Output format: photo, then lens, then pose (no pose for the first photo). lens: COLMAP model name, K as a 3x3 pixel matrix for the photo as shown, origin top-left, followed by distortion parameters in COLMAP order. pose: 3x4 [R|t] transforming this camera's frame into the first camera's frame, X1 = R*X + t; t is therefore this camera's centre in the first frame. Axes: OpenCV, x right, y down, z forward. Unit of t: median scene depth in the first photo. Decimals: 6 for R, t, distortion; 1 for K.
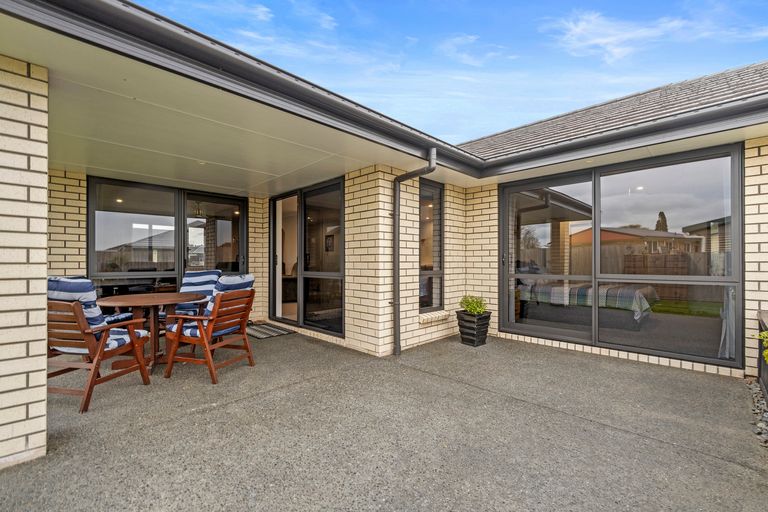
lens RADIAL K [[340.8, 0, 385.2], [0, 340.8, 261.4], [0, 0, 1]] dist [-0.000982, -0.000240]
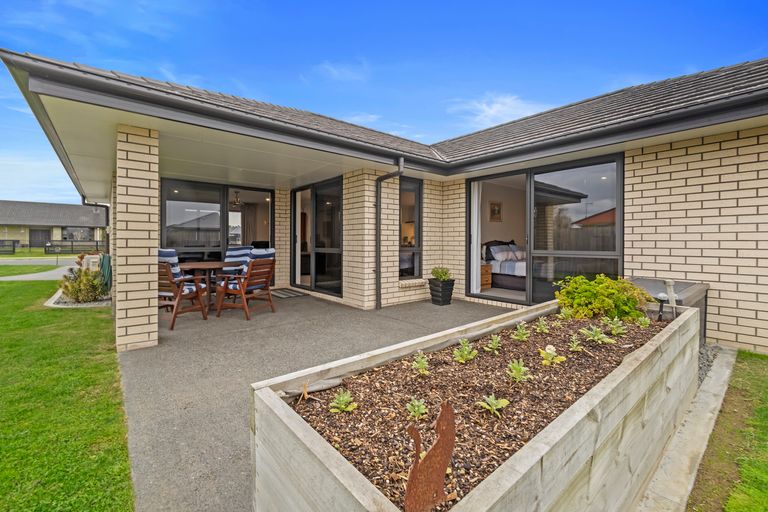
lens RADIAL K [[336.3, 0, 384.4], [0, 336.3, 244.5], [0, 0, 1]] dist [-0.002176, 0.000037]
pose [[0.996382, 0.004671, -0.084860, 0.166477], [-0.004034, 0.999962, 0.007677, 0.007459], [0.084892, -0.007307, 0.996363, -0.317846]]
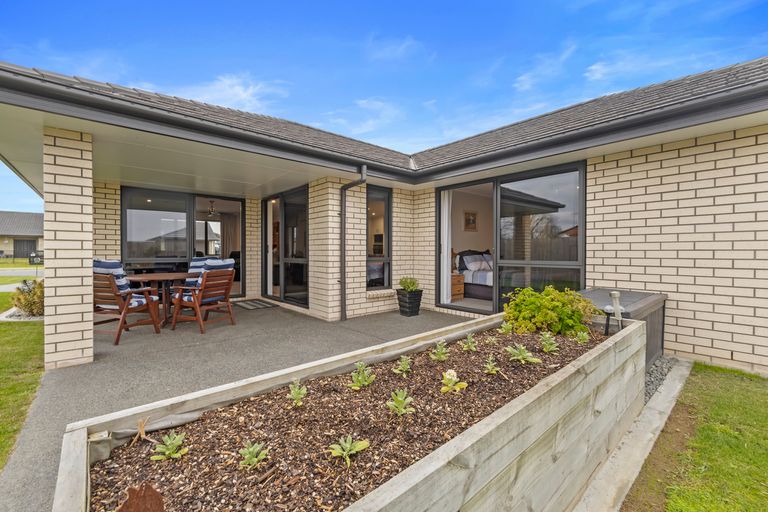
lens RADIAL K [[331.2, 0, 384.0], [0, 331.2, 256.0], [0, 0, 1]] dist [-0.002797, -0.000060]
pose [[0.998019, 0.003023, -0.062847, 0.265521], [-0.002181, 0.999907, 0.013453, 0.006034], [0.062881, -0.013290, 0.997933, -0.262151]]
